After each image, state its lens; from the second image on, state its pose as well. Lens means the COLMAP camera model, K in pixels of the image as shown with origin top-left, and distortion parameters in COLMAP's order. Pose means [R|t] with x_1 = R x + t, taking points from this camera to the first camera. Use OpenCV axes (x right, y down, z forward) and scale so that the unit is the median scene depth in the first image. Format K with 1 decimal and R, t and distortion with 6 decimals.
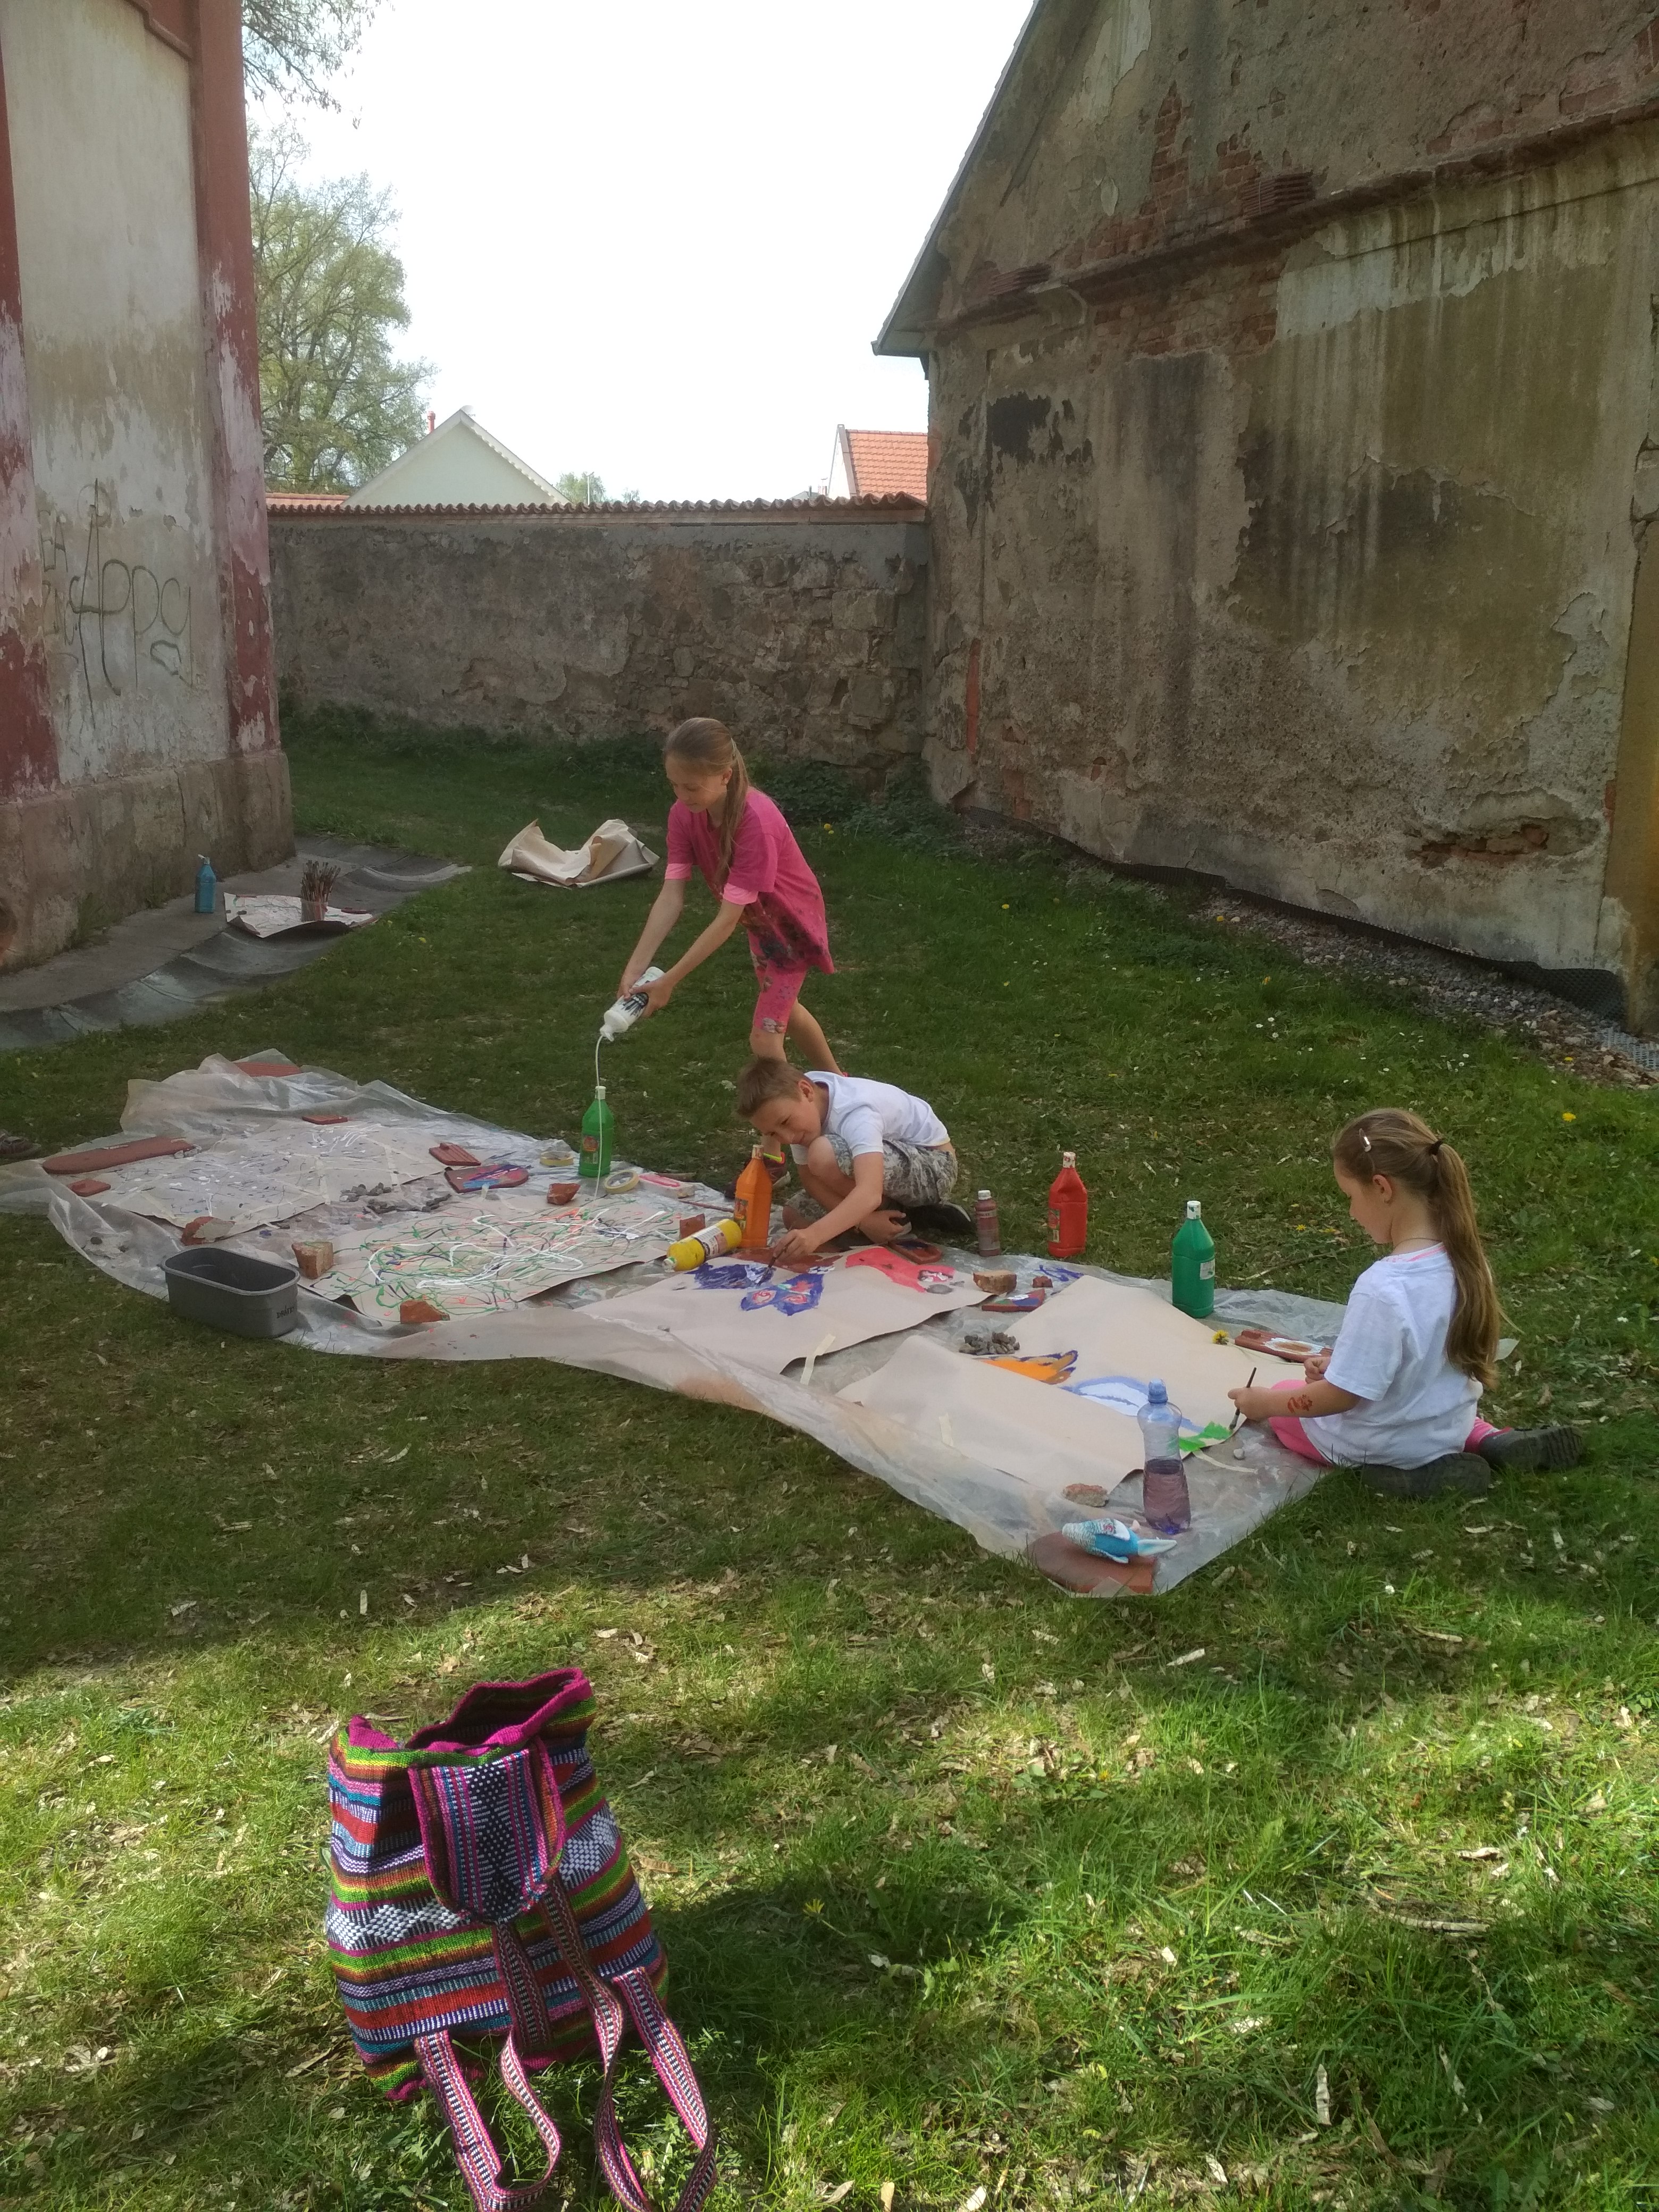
lens RADIAL K [[1947.3, 0, 880.3], [0, 1947.3, 1100.5], [0, 0, 1]] dist [0.088101, -0.173534]
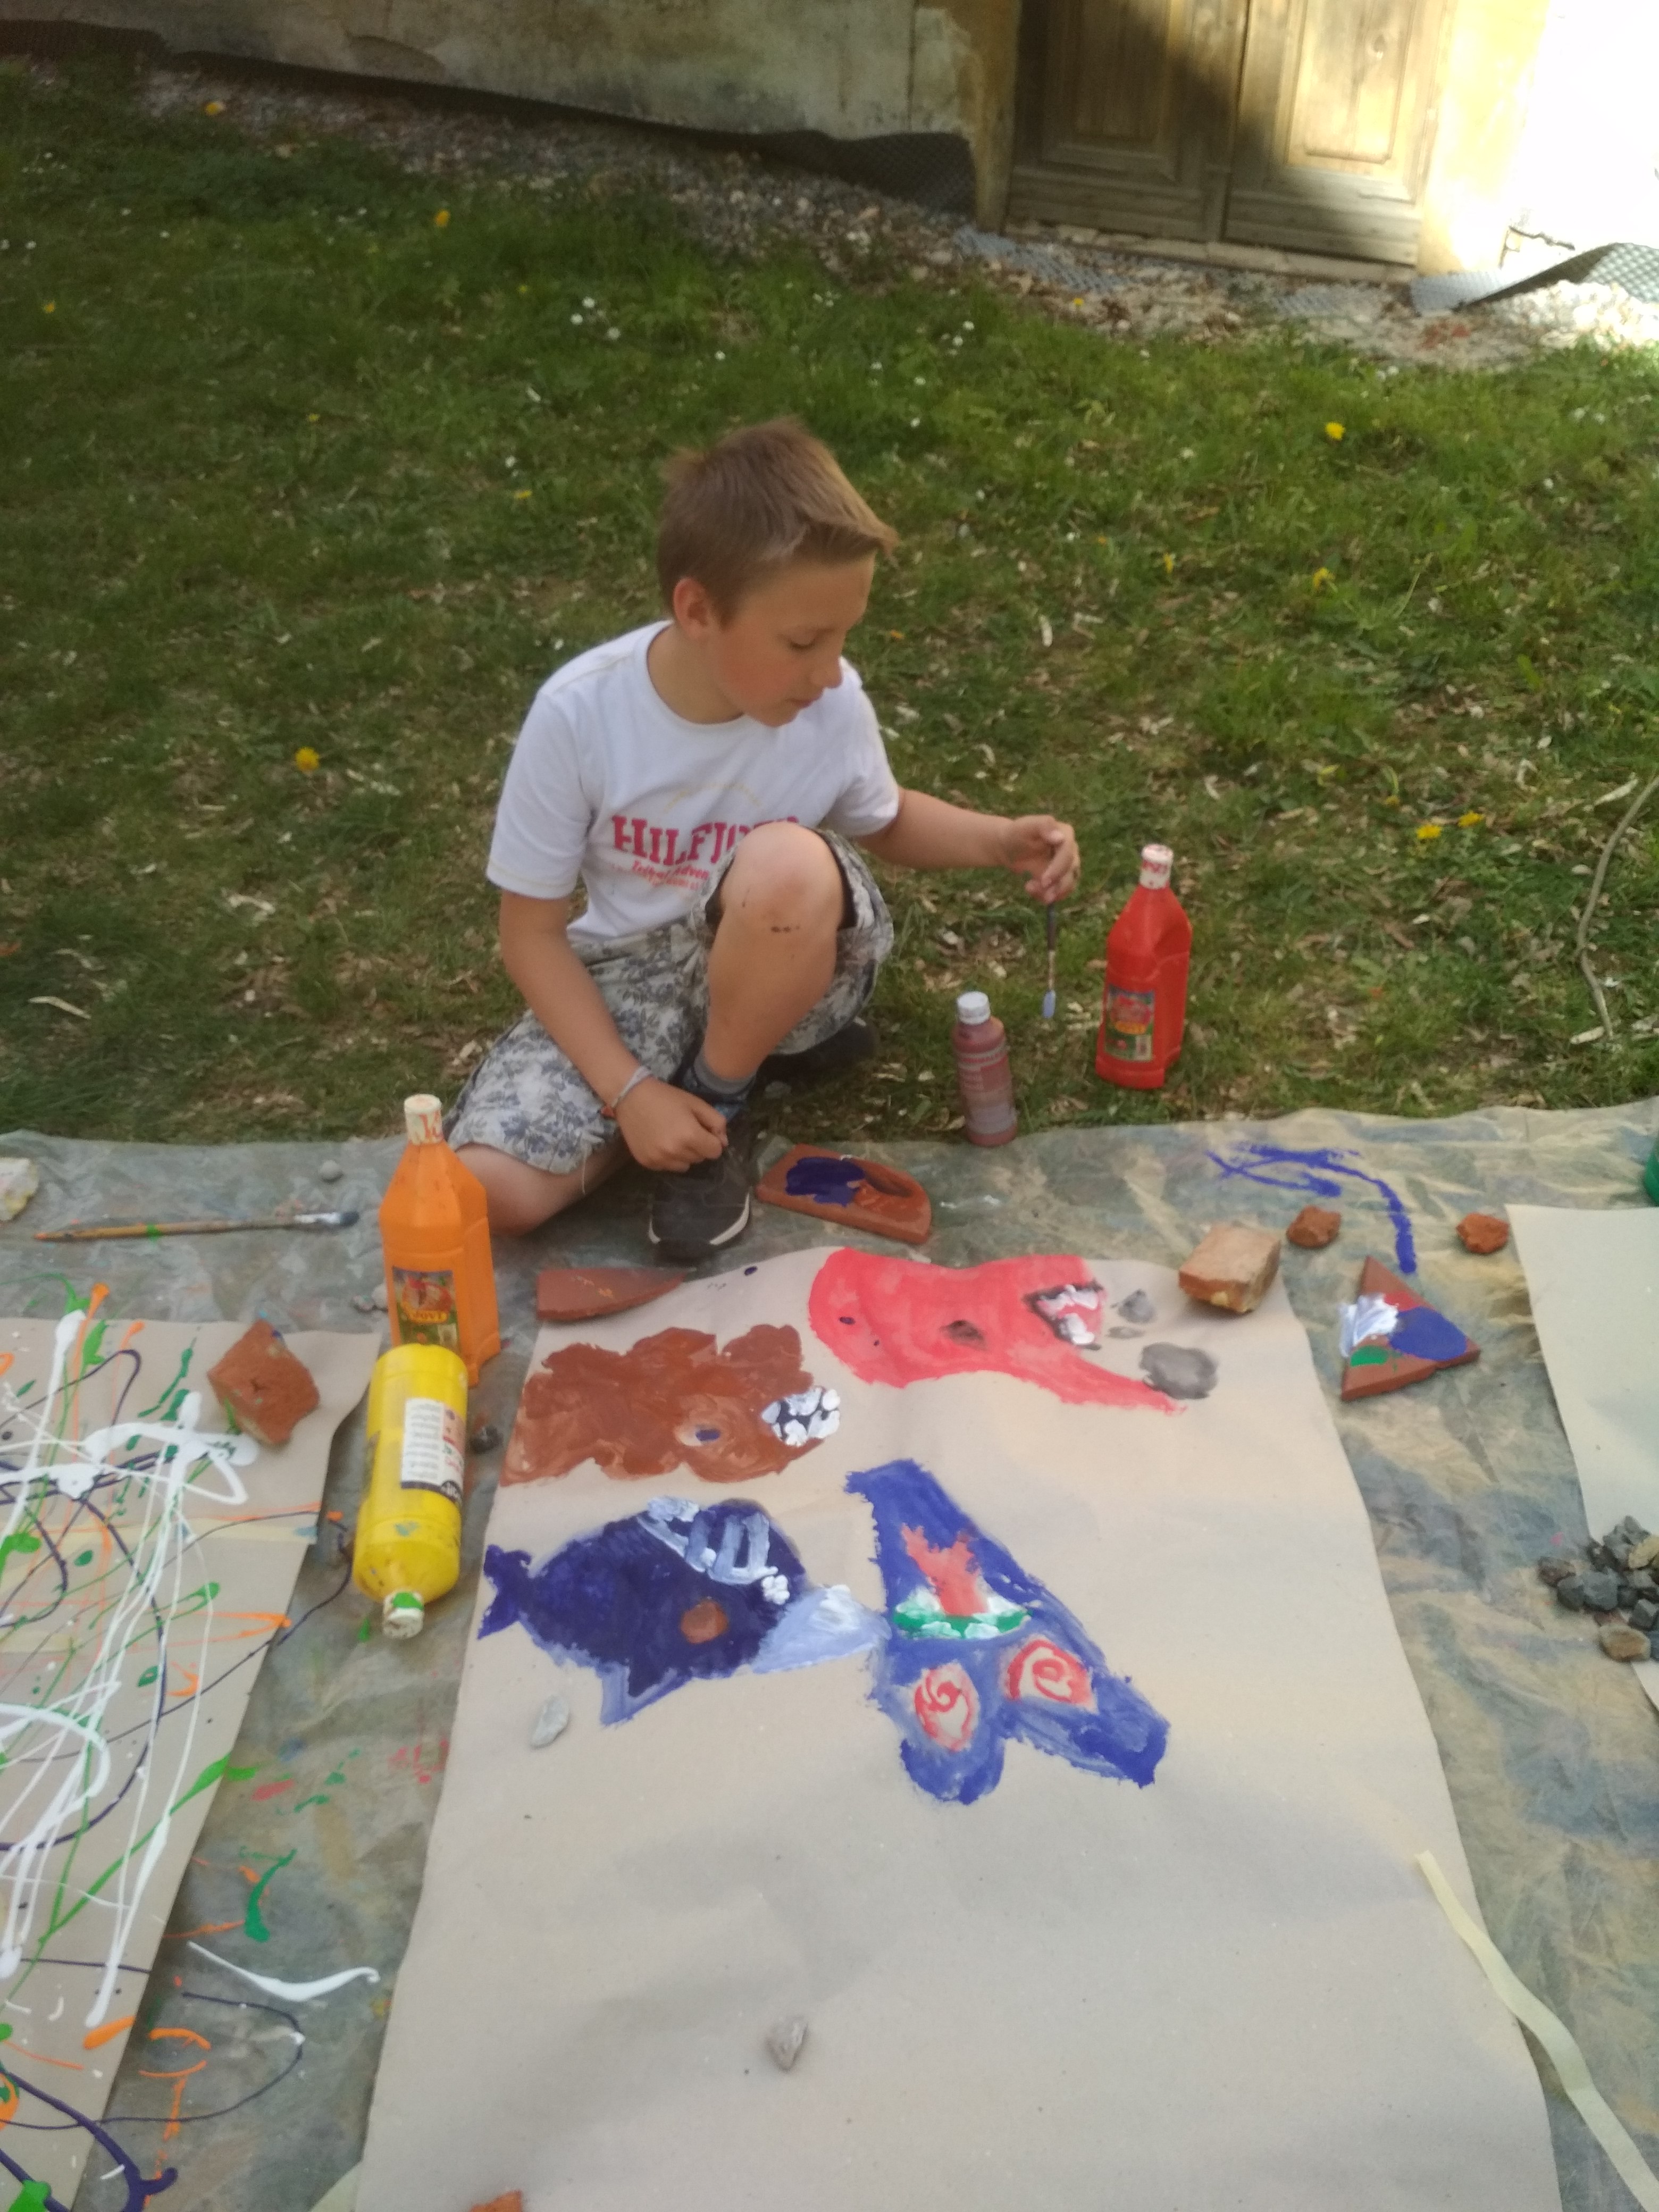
lens RADIAL K [[1947.3, 0, 832.5], [0, 1947.3, 1124.5], [0, 0, 1]] dist [0.088101, -0.173534]
pose [[0.785625, -0.374585, 0.492421, -0.087850], [0.145953, 0.885637, 0.440846, -0.056330], [-0.601241, -0.274470, 0.750450, 0.362122]]
